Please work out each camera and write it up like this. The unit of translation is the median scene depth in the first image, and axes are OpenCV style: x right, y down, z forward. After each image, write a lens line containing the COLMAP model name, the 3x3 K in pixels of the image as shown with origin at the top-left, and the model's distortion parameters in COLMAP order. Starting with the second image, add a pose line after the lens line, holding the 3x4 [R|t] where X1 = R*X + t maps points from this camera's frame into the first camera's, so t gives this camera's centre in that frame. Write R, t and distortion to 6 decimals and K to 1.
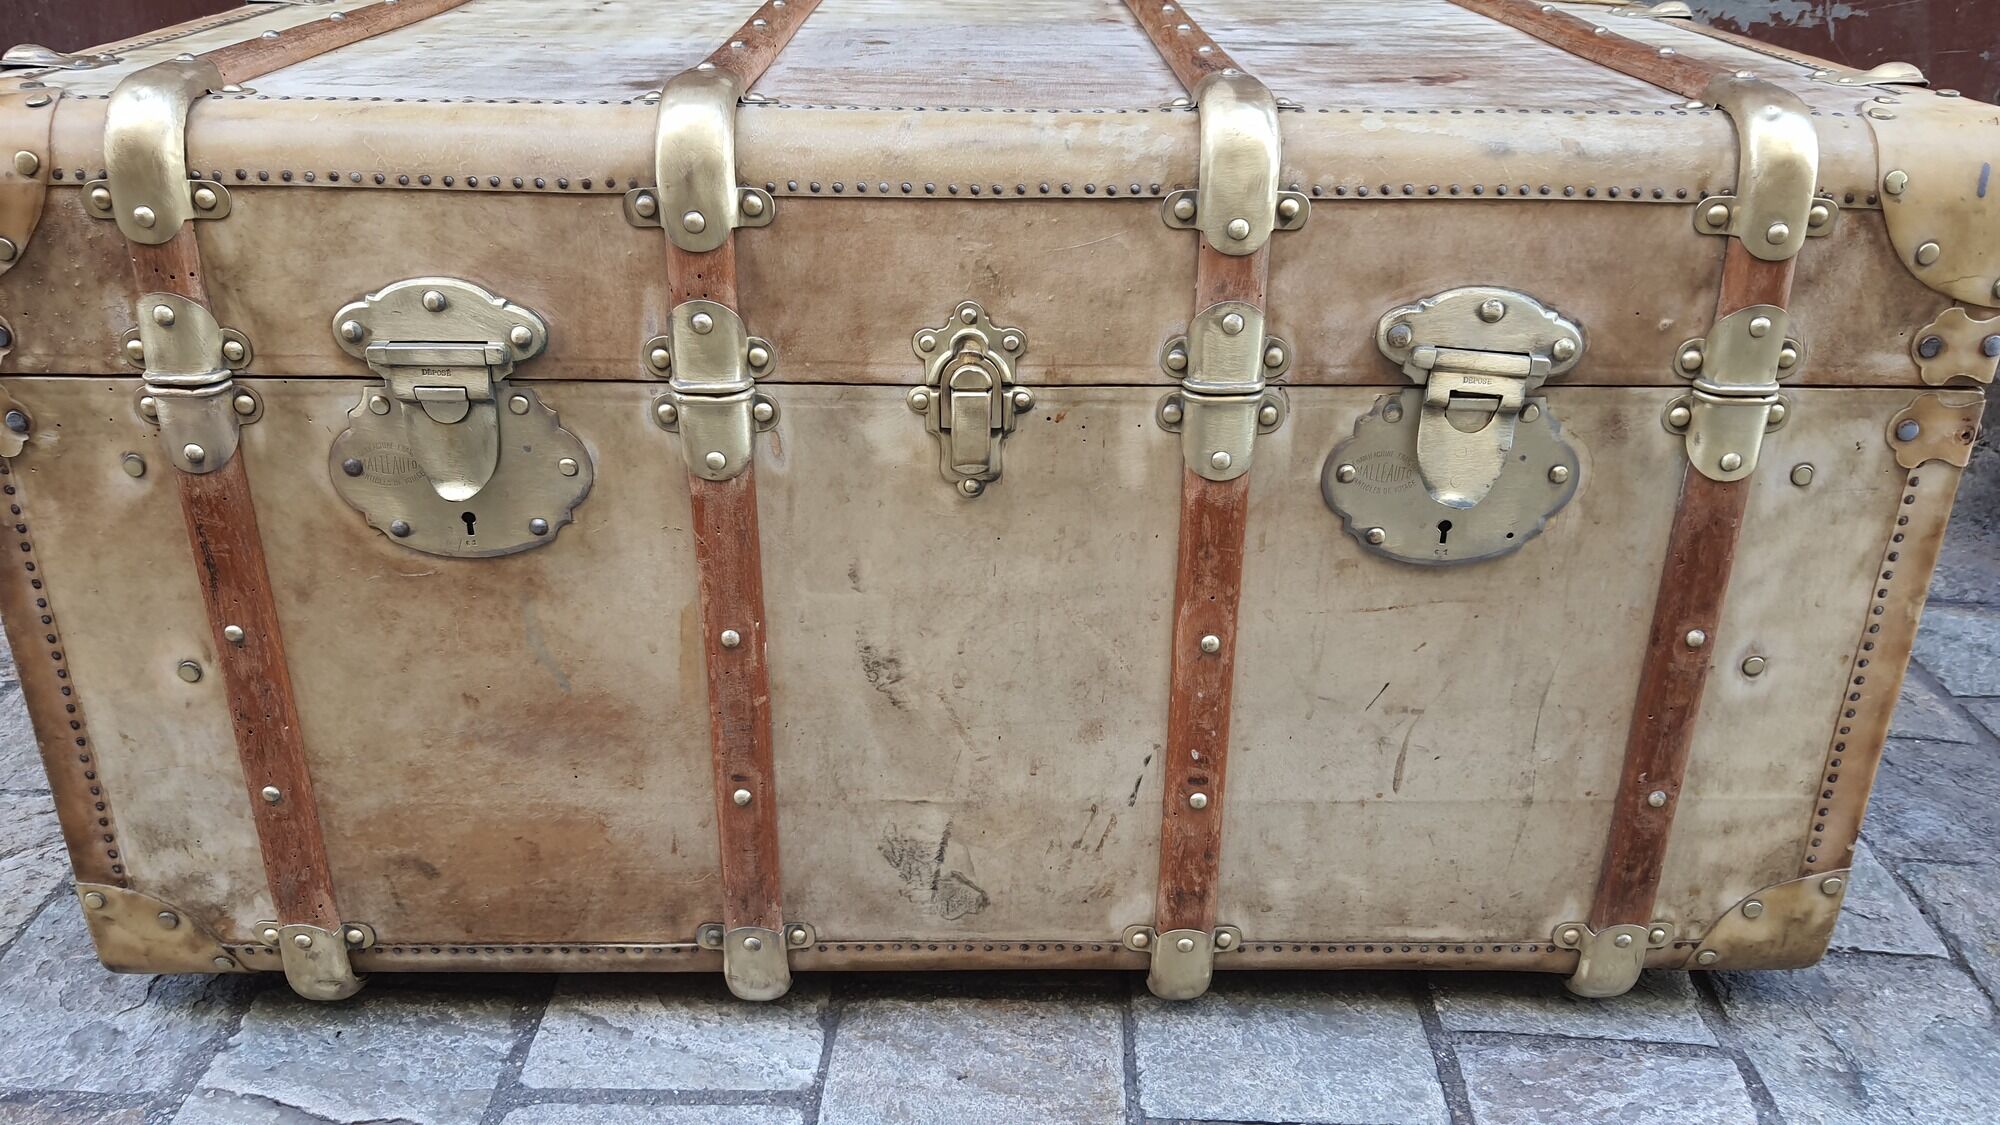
lens RADIAL K [[1561.2, 0, 994.6], [0, 1561.2, 560.7], [0, 0, 1]] dist [0.065017, -0.109243]
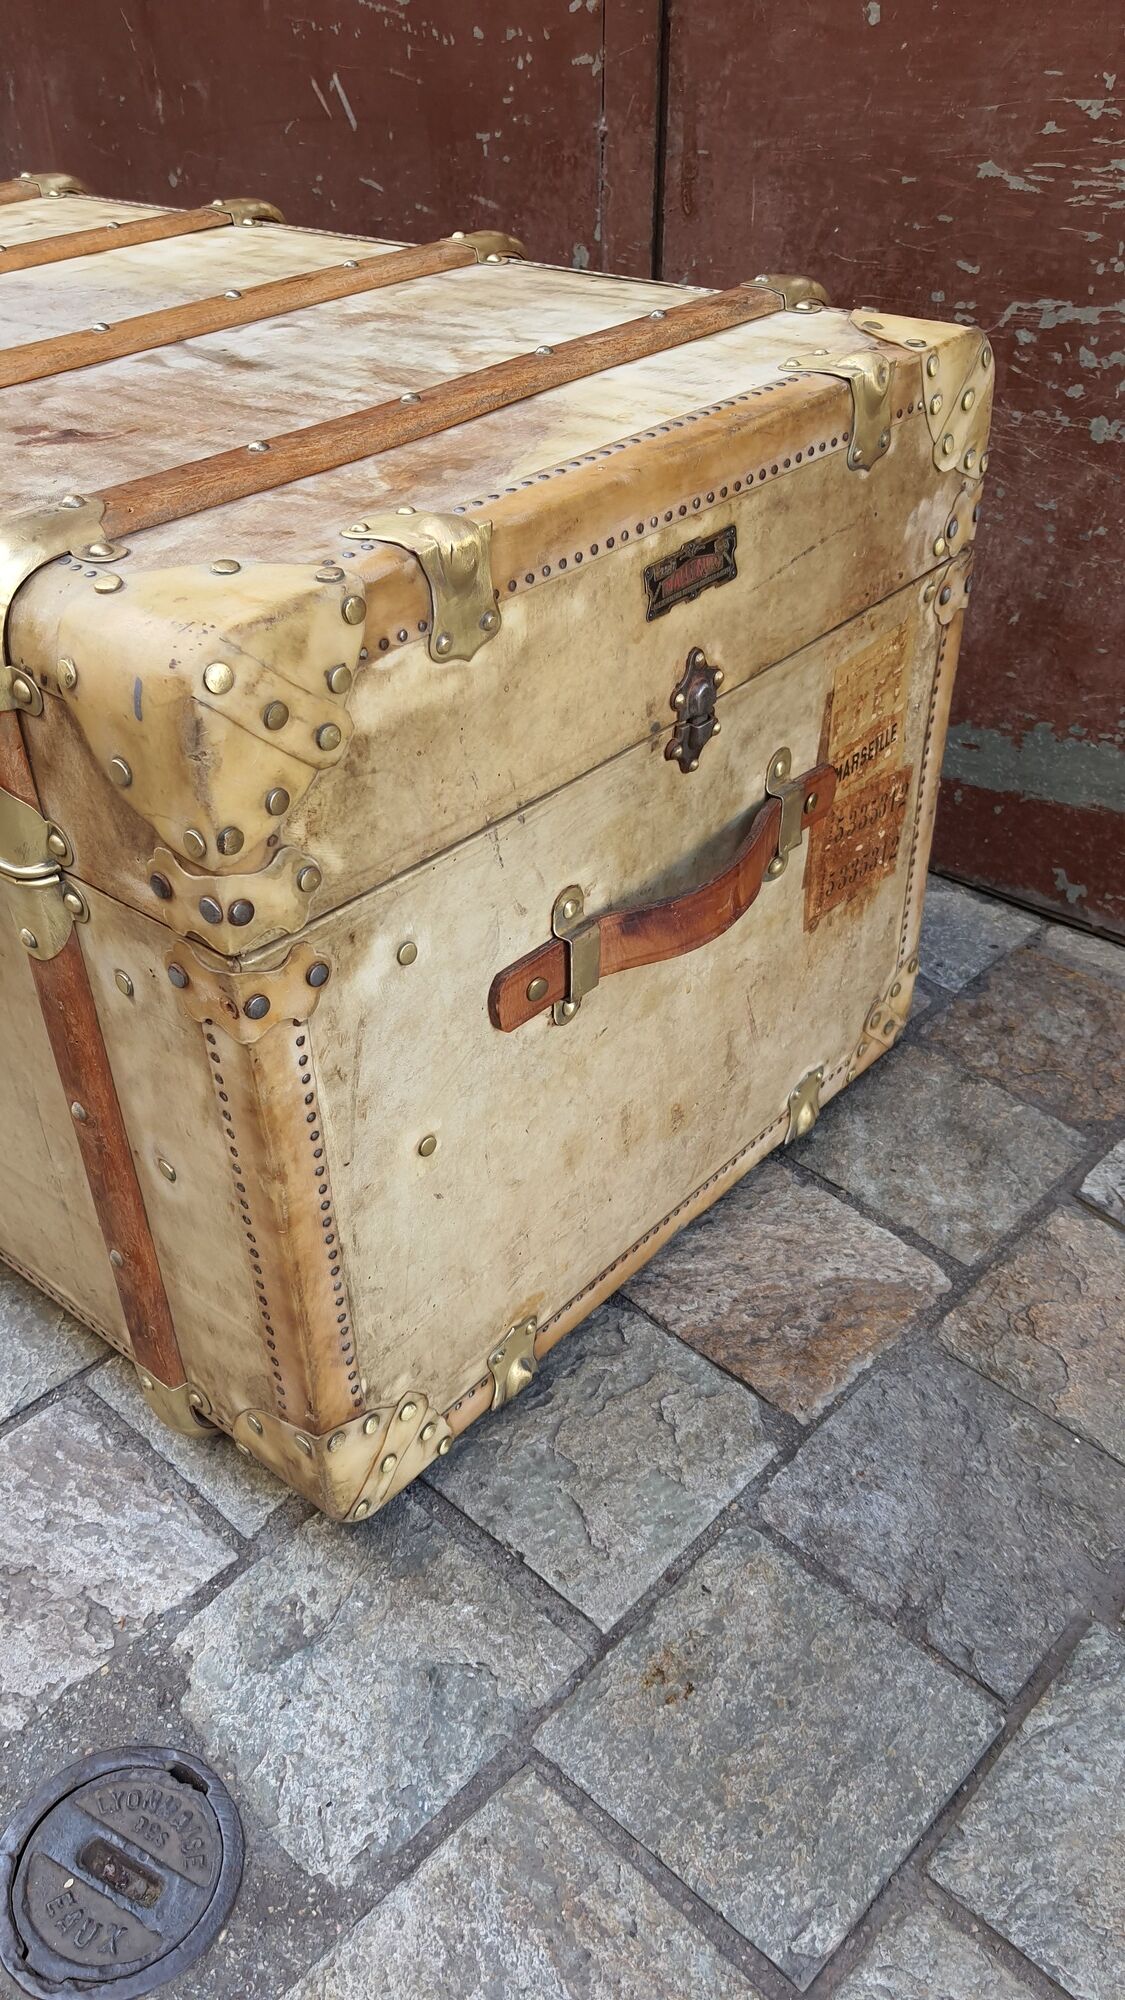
lens RADIAL K [[1552.3, 0, 562.0], [0, 1552.3, 1011.9], [0, 0, 1]] dist [0.084894, -0.147731]
pose [[0.751665, 0.364773, -0.549491, 1.104869], [-0.250228, 0.928570, 0.274125, -0.316232], [0.610234, -0.068552, 0.789249, 0.441276]]
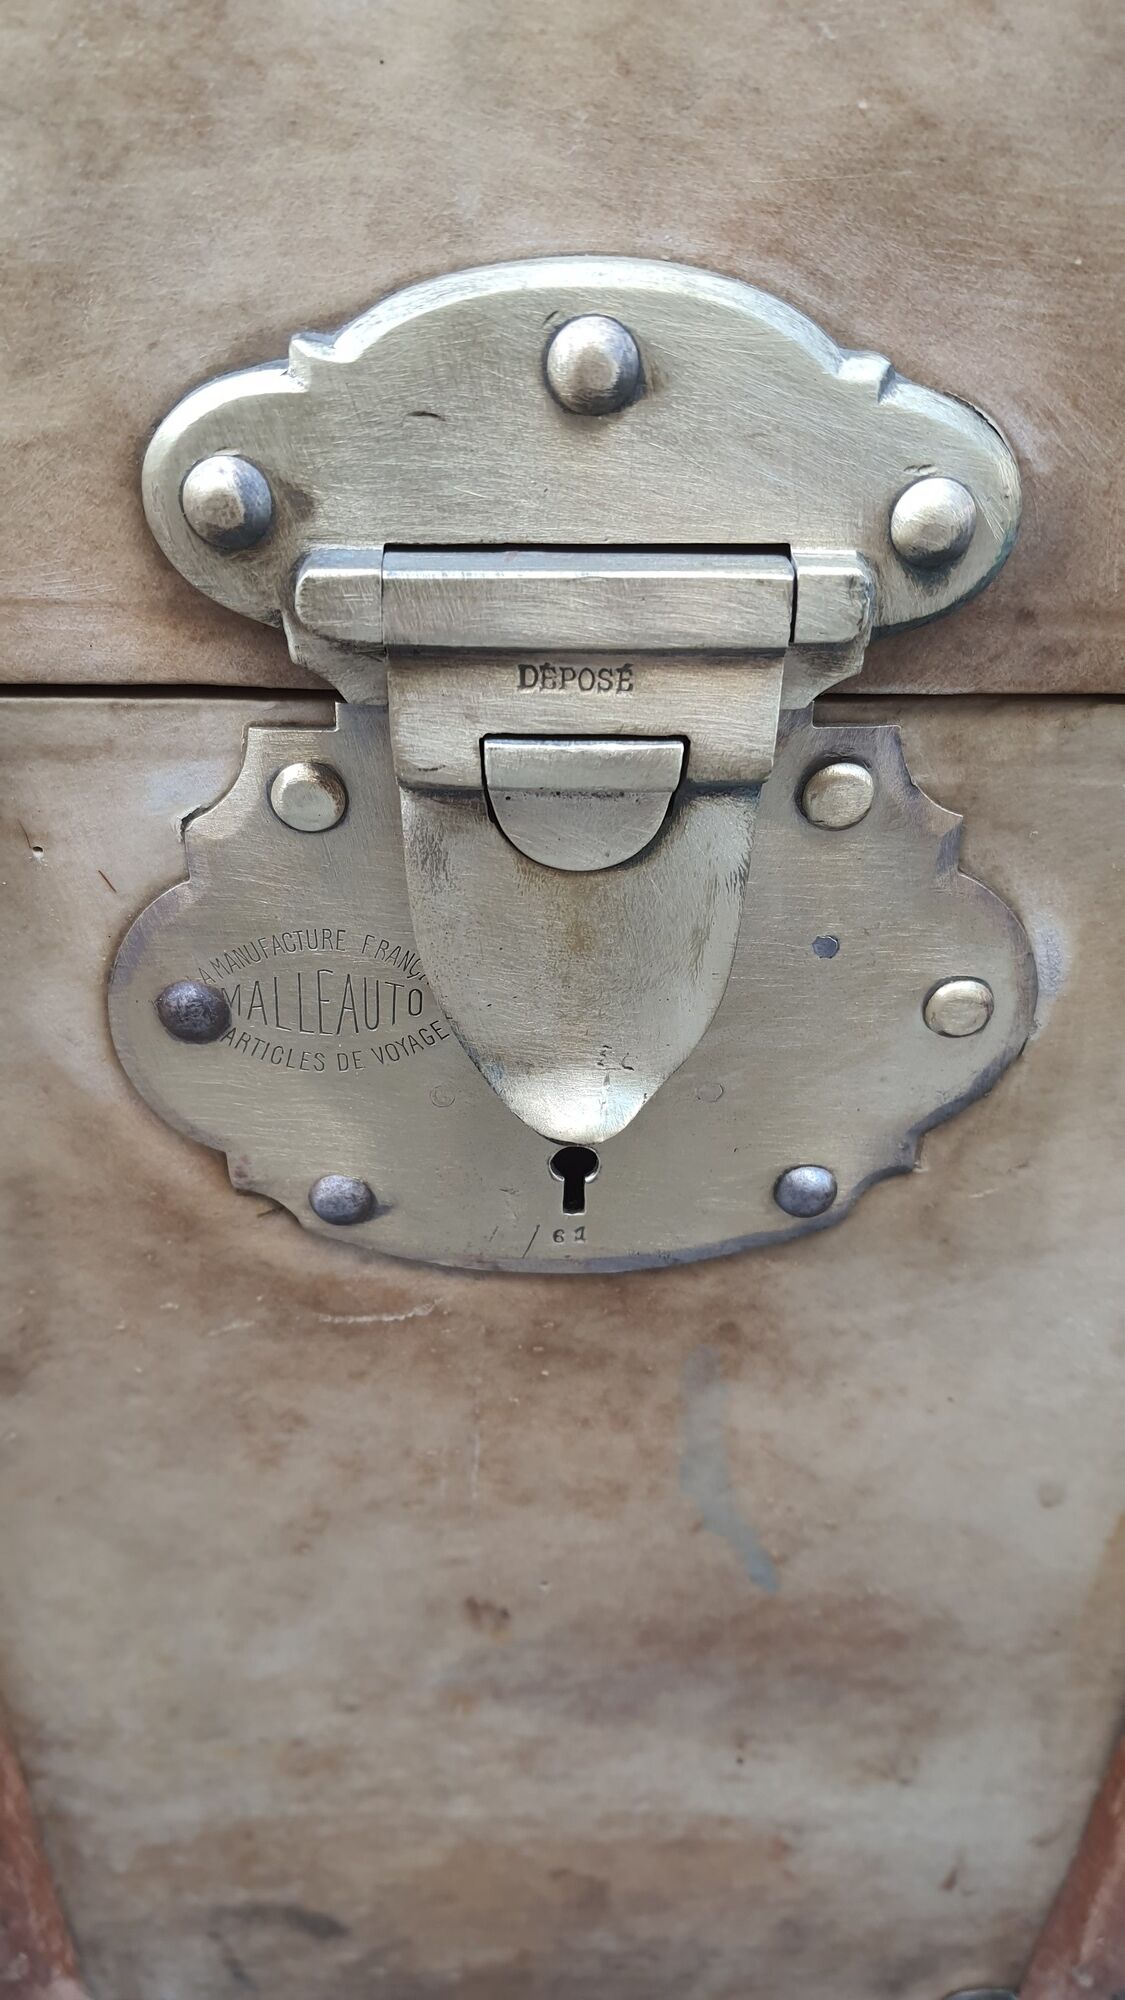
lens RADIAL K [[1592.3, 0, 562.0], [0, 1592.3, 999.7], [0, 0, 1]] dist [0.068740, -0.175112]
pose [[0.999699, -0.004616, 0.024105, -0.323283], [0.001314, 0.990817, 0.135205, -0.092145], [-0.024508, -0.135132, 0.990524, 0.665810]]
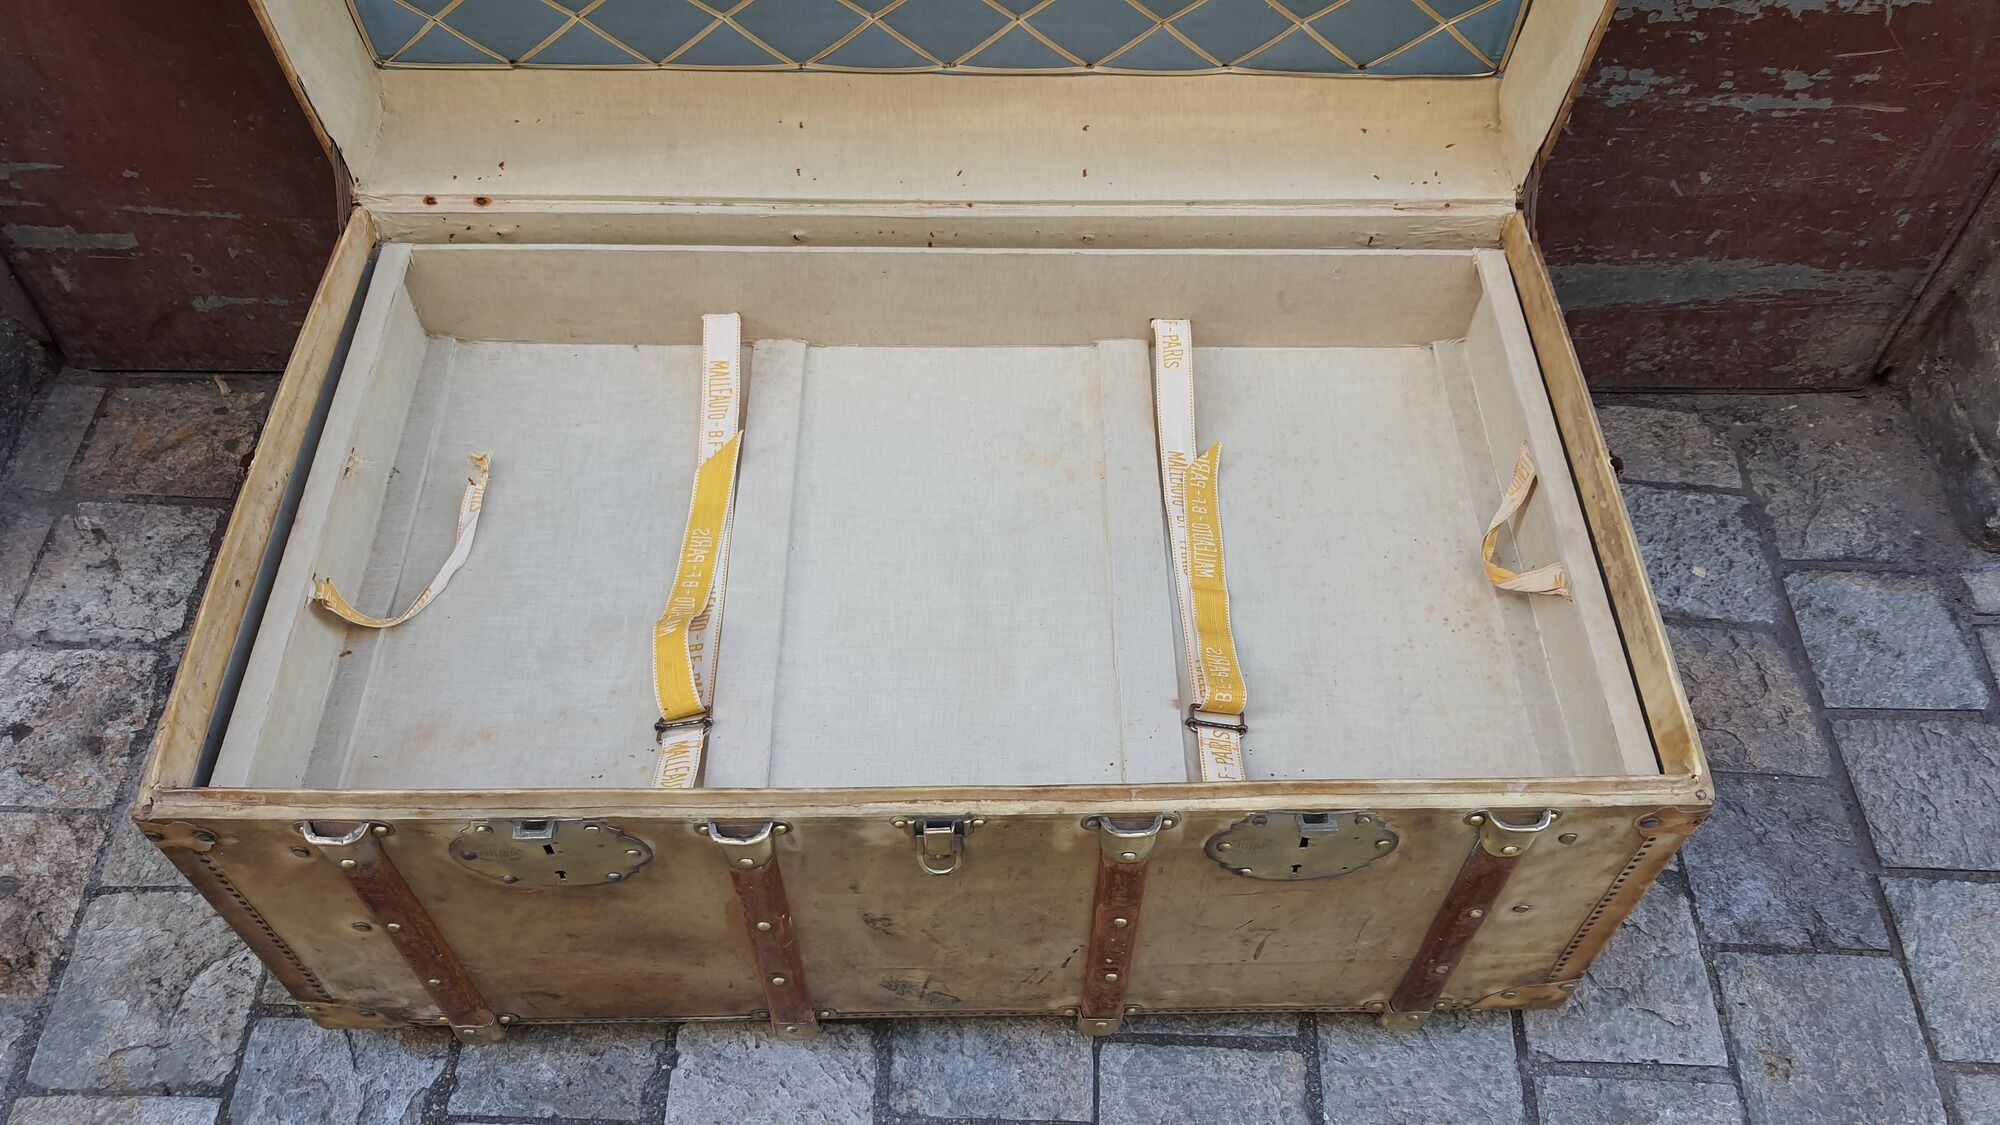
lens RADIAL K [[1561.0, 0, 1027.0], [0, 1561.0, 554.3], [0, 0, 1]] dist [0.053361, -0.093599]
pose [[0.999923, -0.004076, 0.011739, 0.013554], [-0.001859, 0.884977, 0.465631, -0.879891], [-0.012287, -0.465617, 0.884901, 0.057807]]
